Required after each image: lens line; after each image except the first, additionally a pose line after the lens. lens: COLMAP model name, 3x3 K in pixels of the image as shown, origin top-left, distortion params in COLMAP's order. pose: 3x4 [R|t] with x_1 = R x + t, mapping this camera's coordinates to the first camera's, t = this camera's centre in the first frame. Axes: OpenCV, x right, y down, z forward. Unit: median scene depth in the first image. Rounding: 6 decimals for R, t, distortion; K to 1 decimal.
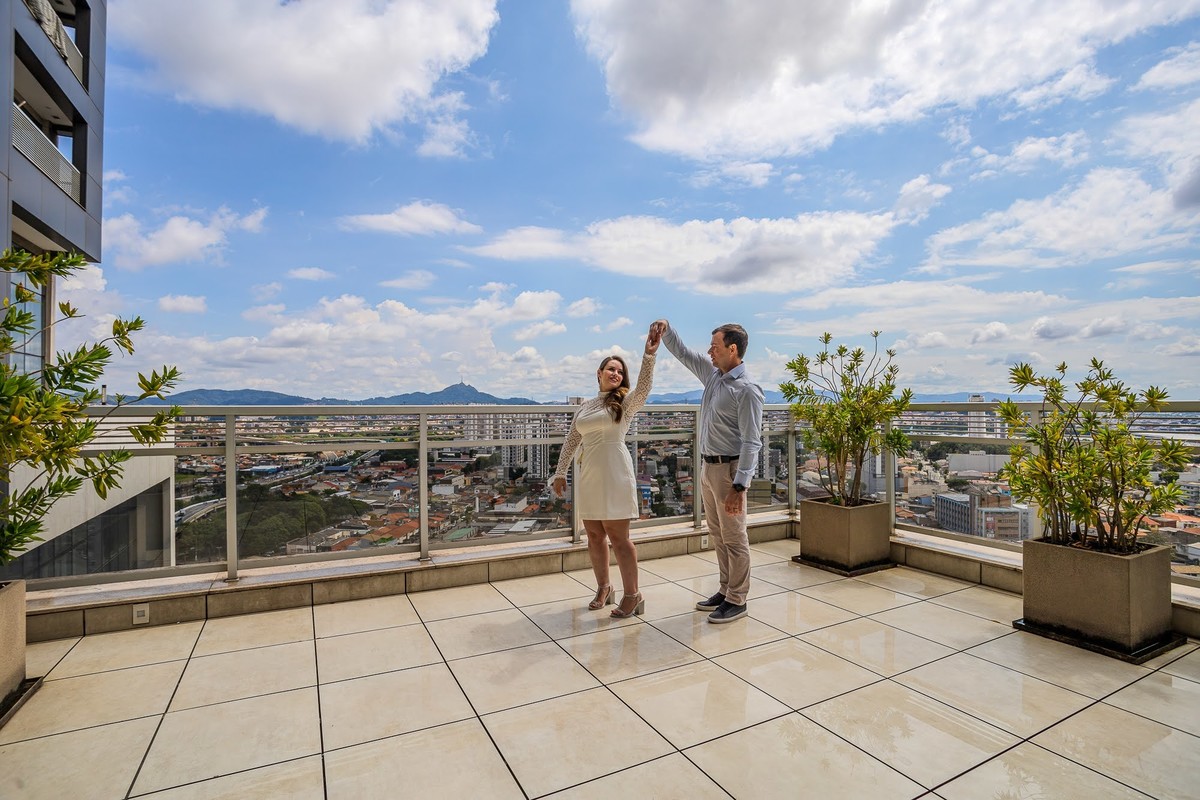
lens RADIAL K [[593.7, 0, 601.1], [0, 593.7, 402.9], [0, 0, 1]] dist [-0.069024, 0.025212]
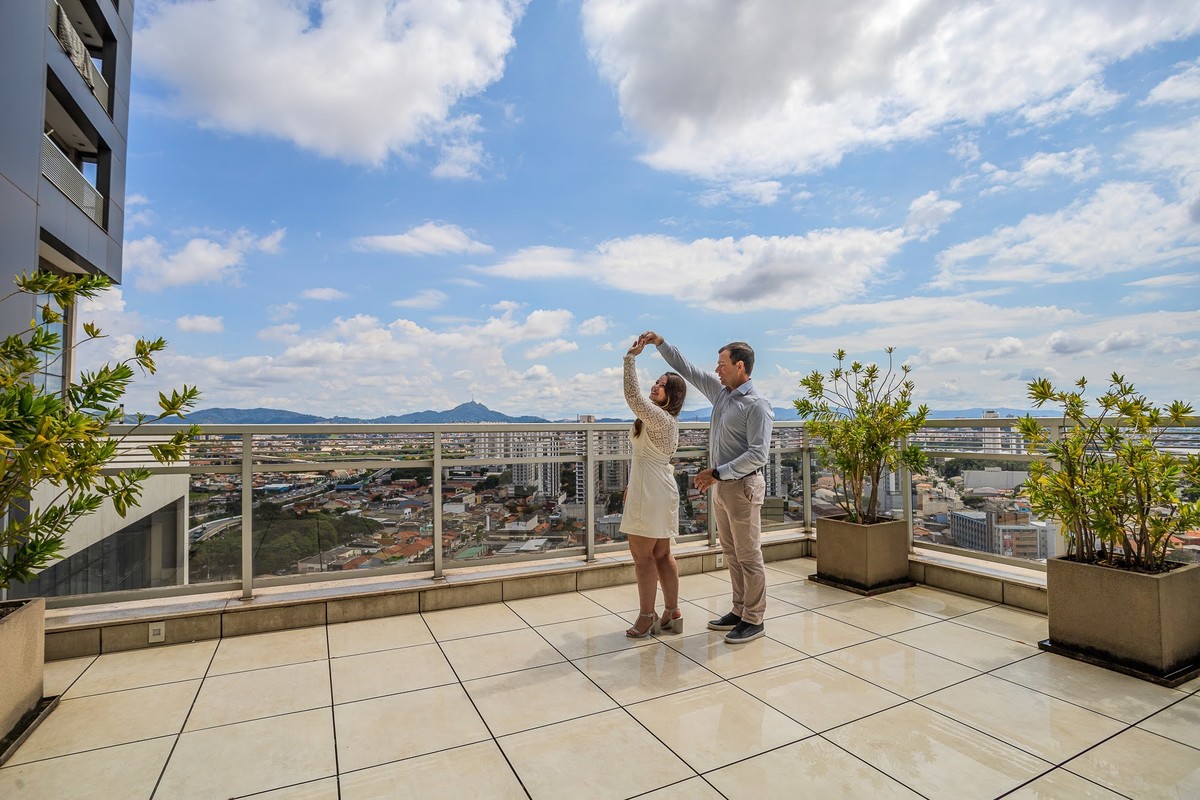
lens RADIAL K [[593.6, 0, 601.0], [0, 593.6, 401.9], [0, 0, 1]] dist [-0.069180, 0.025195]
pose [[0.999833, -0.004263, -0.017771, -0.004998], [0.003698, 0.999490, -0.031723, 0.000050], [0.017897, 0.031652, 0.999339, 0.000349]]
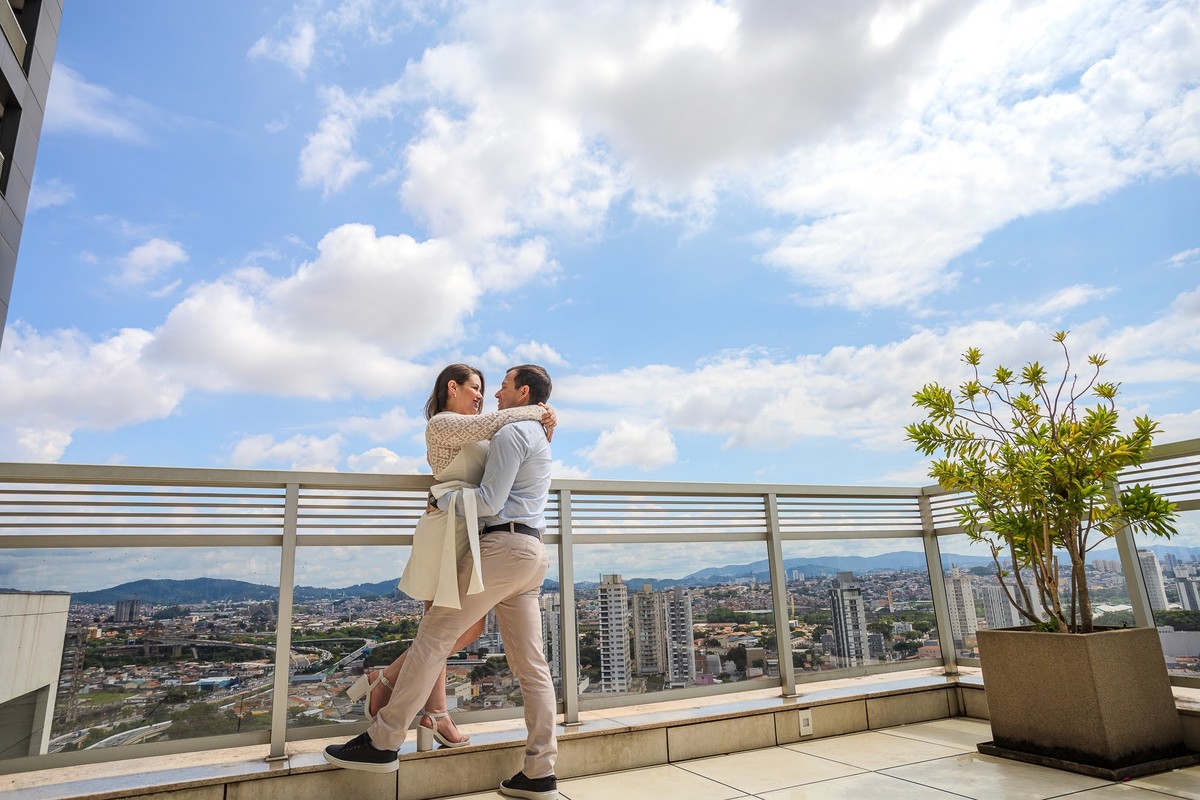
lens RADIAL K [[725.6, 0, 600.0], [0, 725.6, 400.0], [0, 0, 1]] dist [-0.041277, 0.037477]
pose [[0.997622, -0.048724, -0.048743, 0.031080], [0.035285, 0.968614, -0.246052, 0.104563], [0.059202, 0.243747, 0.968030, 0.267494]]
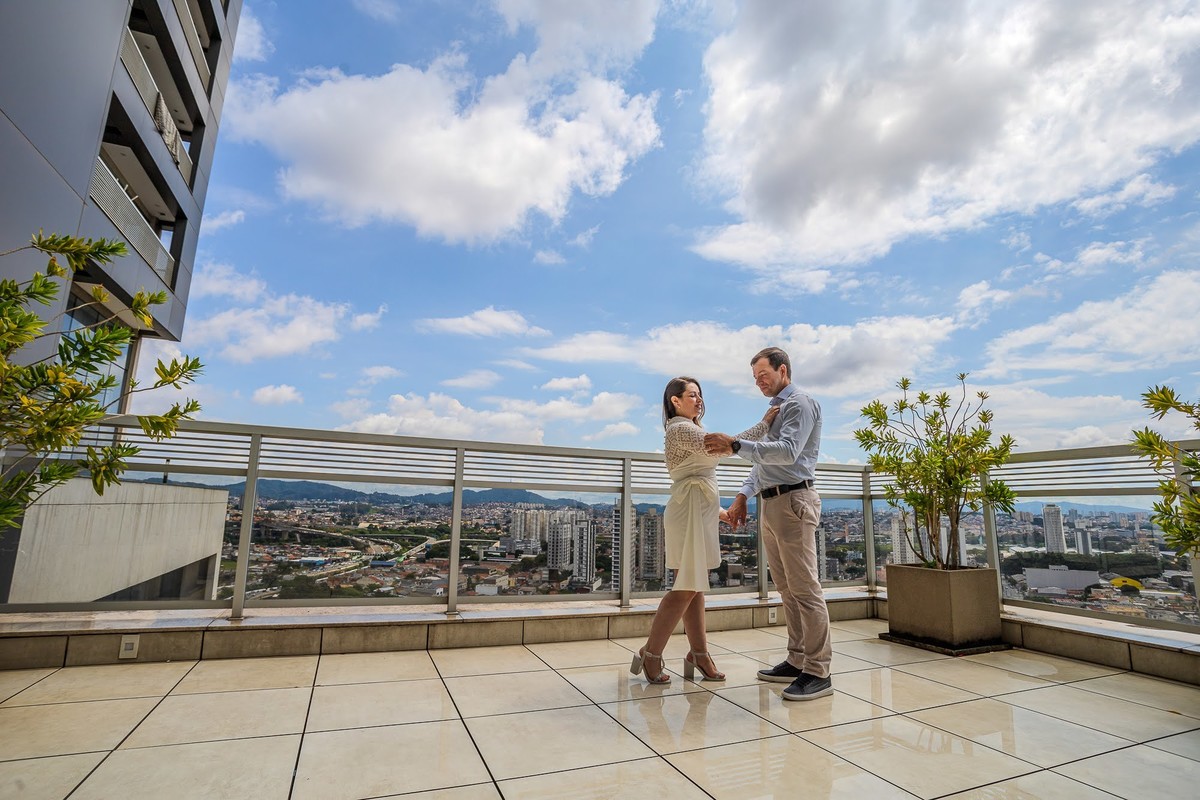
lens RADIAL K [[592.4, 0, 599.0], [0, 592.4, 398.4], [0, 0, 1]] dist [-0.066101, 0.023554]
pose [[0.996108, 0.012073, -0.087308, -0.007103], [-0.027483, 0.983731, -0.177530, 0.084616], [0.083744, 0.179239, 0.980235, 0.086336]]
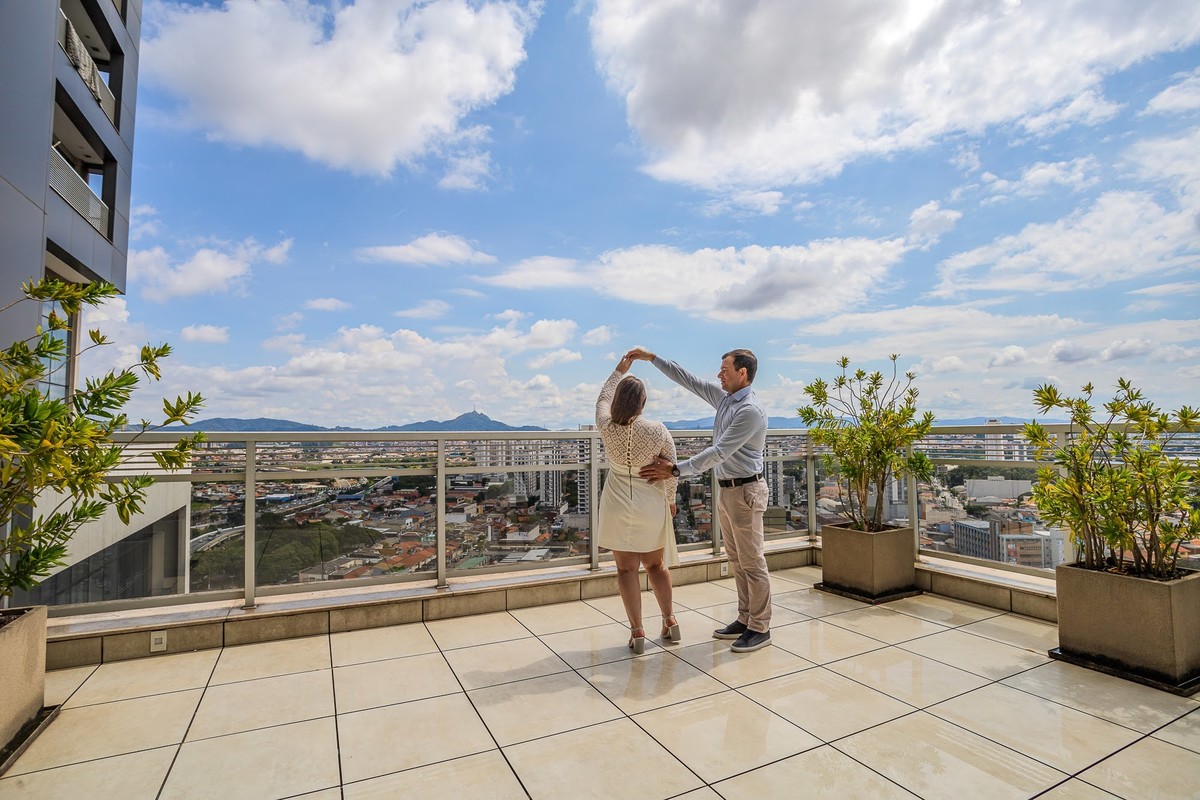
lens RADIAL K [[593.1, 0, 601.3], [0, 593.1, 401.8], [0, 0, 1]] dist [-0.067344, 0.024213]
pose [[0.999784, -0.005754, -0.019965, -0.008723], [0.004780, 0.998812, -0.048499, 0.003316], [0.020220, 0.048393, 0.998624, 0.002020]]
